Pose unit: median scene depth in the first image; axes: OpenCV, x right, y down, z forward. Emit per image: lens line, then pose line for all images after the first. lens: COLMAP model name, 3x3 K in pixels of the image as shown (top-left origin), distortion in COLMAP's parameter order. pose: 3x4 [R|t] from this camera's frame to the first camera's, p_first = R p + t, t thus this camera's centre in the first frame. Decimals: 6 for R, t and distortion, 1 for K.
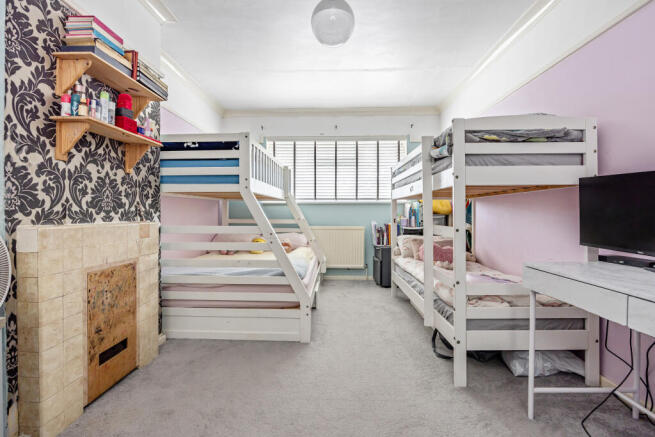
lens RADIAL K [[294.6, 0, 327.5], [0, 294.6, 214.9], [0, 0, 1]] dist [-0.013416, 0.000219]
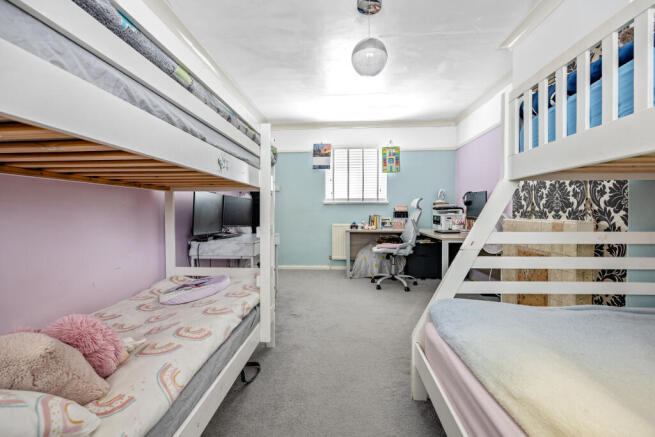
lens RADIAL K [[294.6, 0, 326.8], [0, 294.6, 215.4], [0, 0, 1]] dist [-0.013416, 0.000219]
pose [[-0.999284, 0.012514, 0.035697, 0.159196], [0.013231, 0.999714, 0.019926, -0.028568], [-0.035437, 0.020384, -0.999164, 2.245116]]
